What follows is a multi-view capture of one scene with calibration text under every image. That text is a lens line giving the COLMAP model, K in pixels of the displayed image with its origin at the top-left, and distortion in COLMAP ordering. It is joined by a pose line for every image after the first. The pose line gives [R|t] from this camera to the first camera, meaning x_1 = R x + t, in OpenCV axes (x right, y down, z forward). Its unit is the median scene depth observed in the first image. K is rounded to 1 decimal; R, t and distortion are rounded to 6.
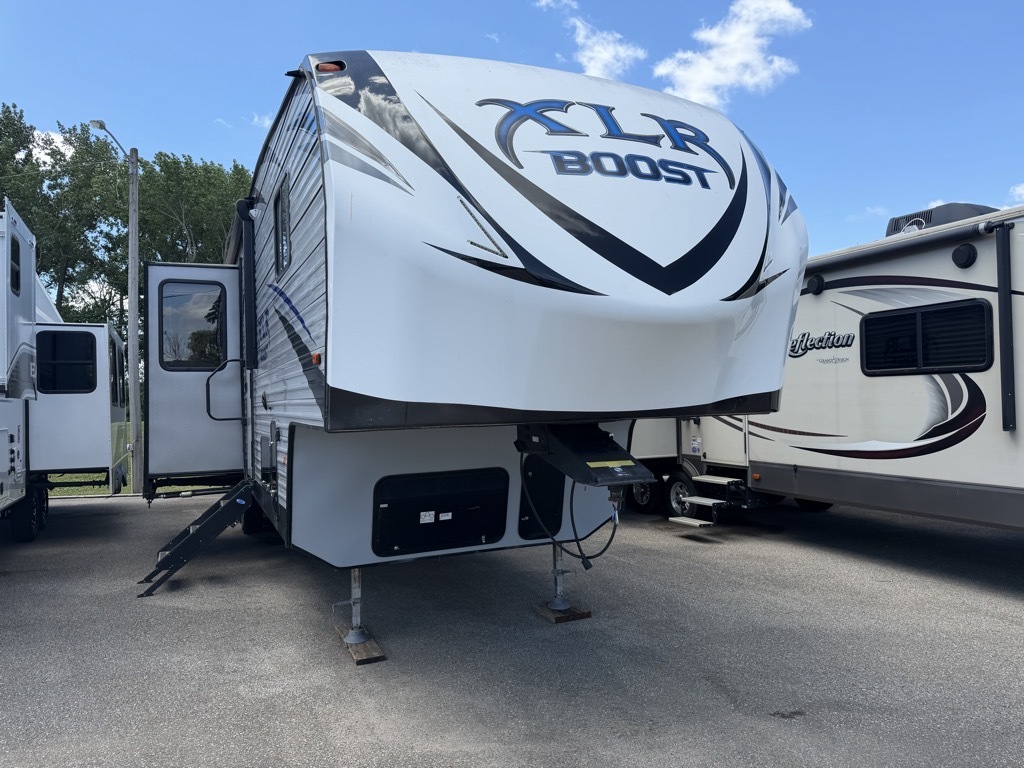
lens RADIAL K [[720.5, 0, 512.0], [0, 720.5, 384.0], [0, 0, 1]] dist [0.034773, -0.040377]
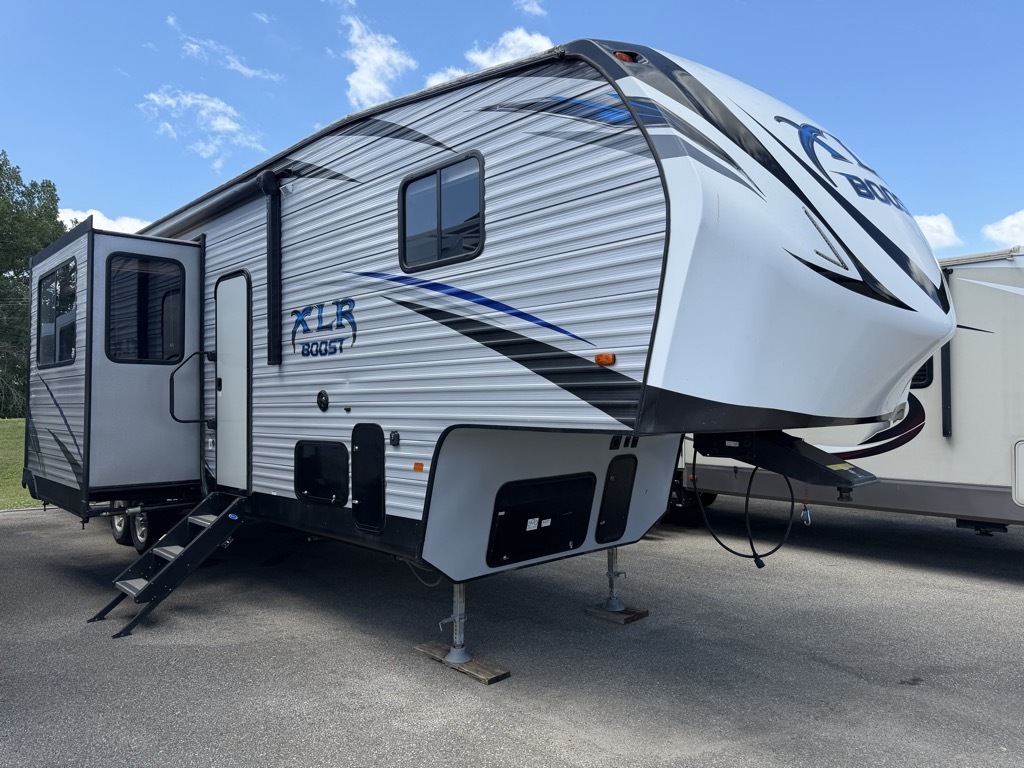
lens RADIAL K [[720.5, 0, 512.0], [0, 720.5, 384.0], [0, 0, 1]] dist [0.034773, -0.040377]
pose [[0.939892, 0.027312, 0.340378, -0.478092], [-0.024466, 0.999621, -0.012653, 0.009784], [-0.340595, 0.003565, 0.940204, 0.100401]]
